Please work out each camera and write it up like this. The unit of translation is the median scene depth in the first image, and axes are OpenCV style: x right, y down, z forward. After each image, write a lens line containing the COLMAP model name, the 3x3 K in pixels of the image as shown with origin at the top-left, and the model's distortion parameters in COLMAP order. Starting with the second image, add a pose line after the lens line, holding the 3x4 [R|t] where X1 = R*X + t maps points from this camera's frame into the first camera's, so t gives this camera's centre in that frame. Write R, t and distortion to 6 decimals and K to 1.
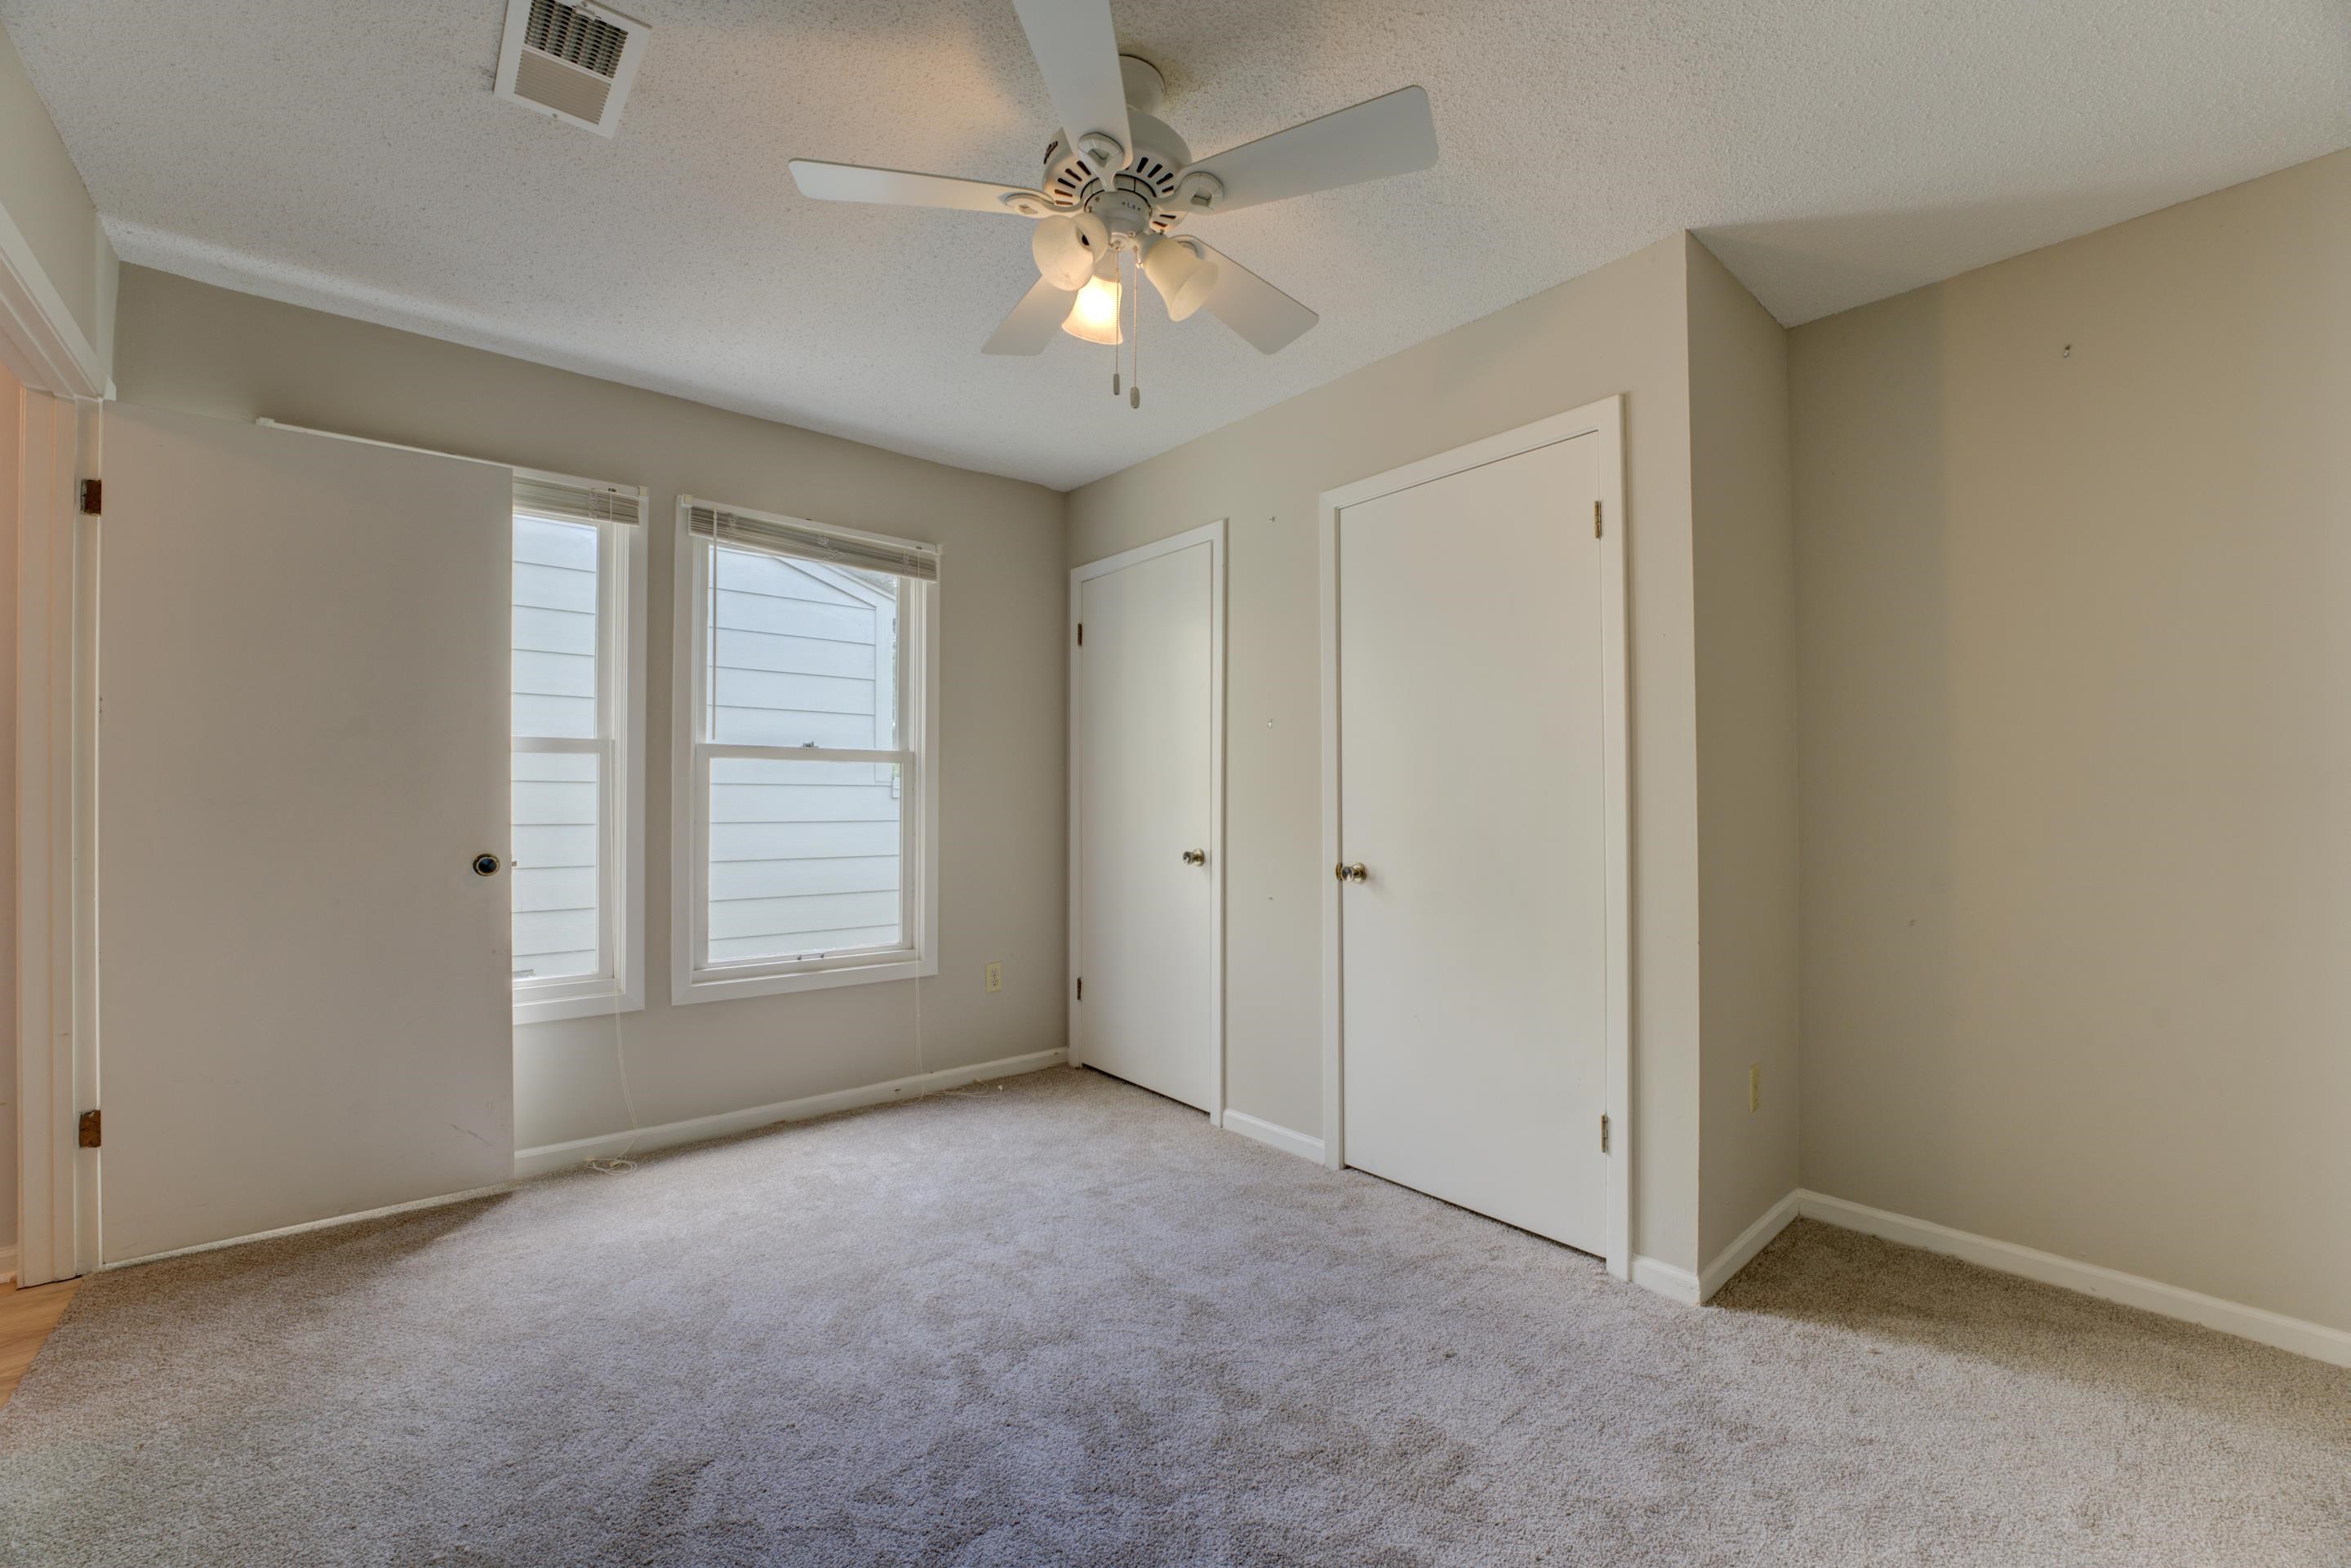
lens RADIAL K [[939.7, 0, 1166.9], [0, 939.7, 787.0], [0, 0, 1]] dist [-0.030484, 0.003804]
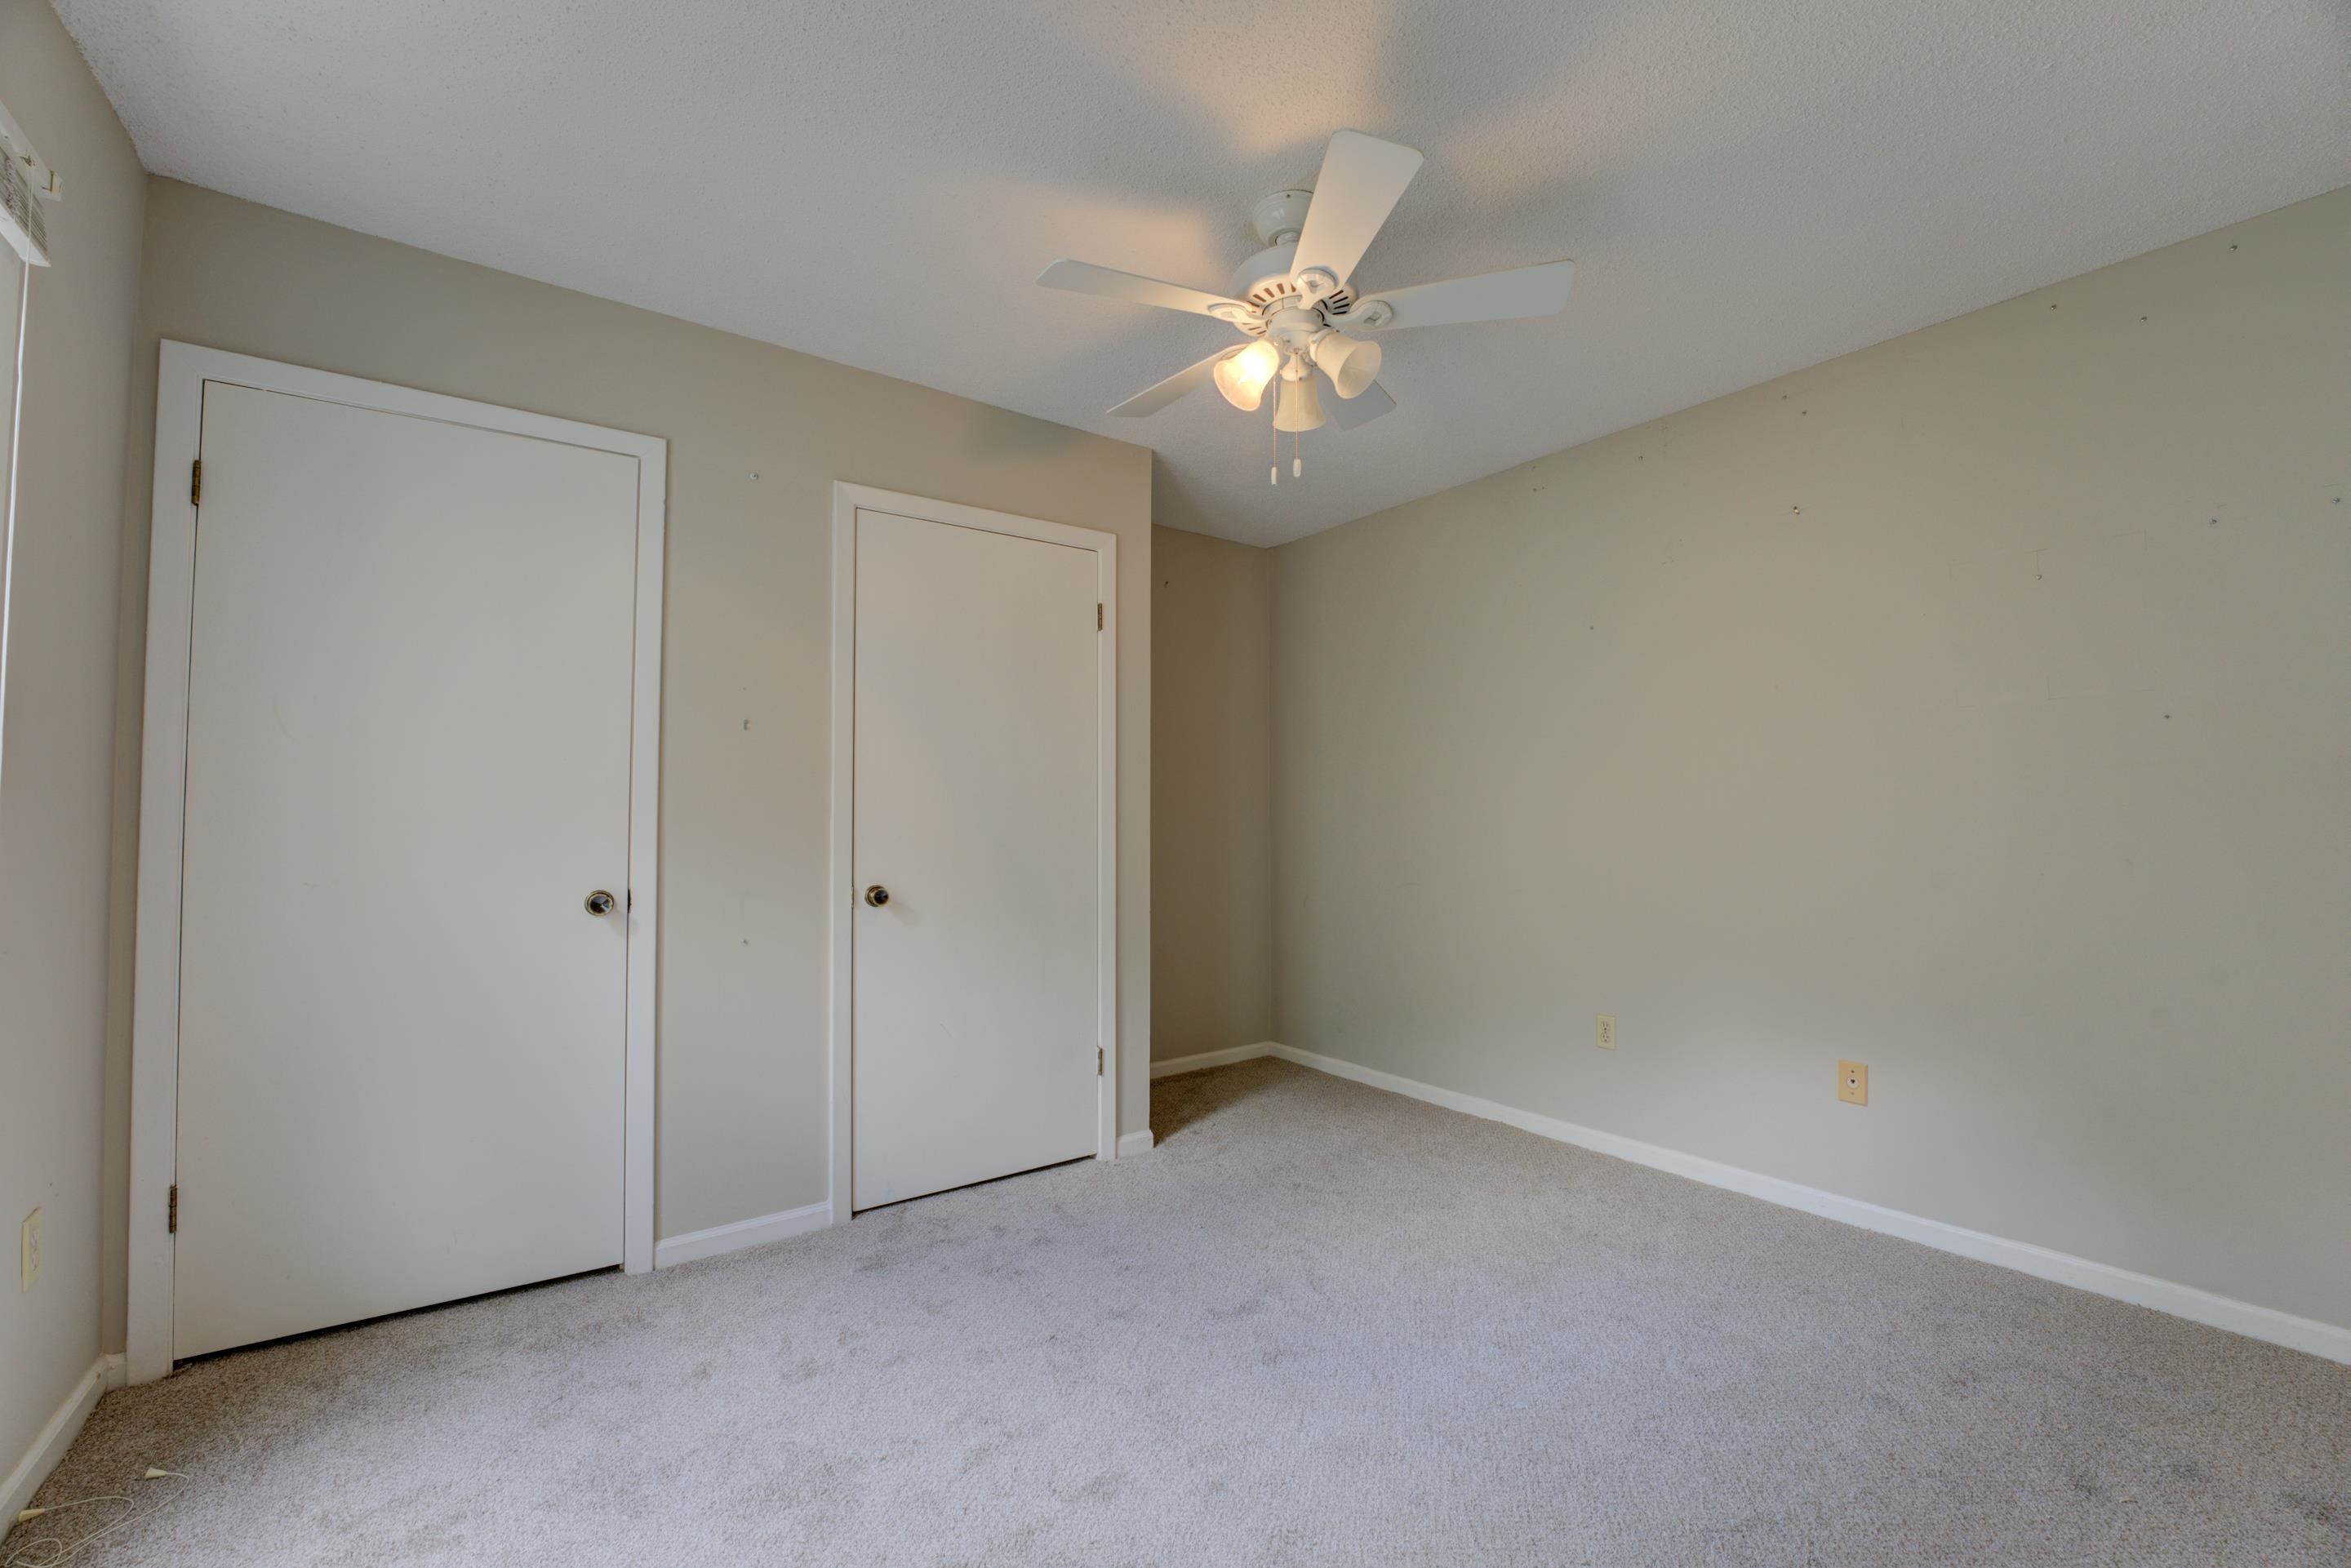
lens RADIAL K [[939.7, 0, 1166.9], [0, 939.7, 787.0], [0, 0, 1]] dist [-0.030484, 0.003804]
pose [[0.076709, 0.030800, 0.996578, -0.709642], [-0.015432, 0.999440, -0.029700, 0.004460], [-0.996934, -0.013101, 0.077141, 0.614590]]
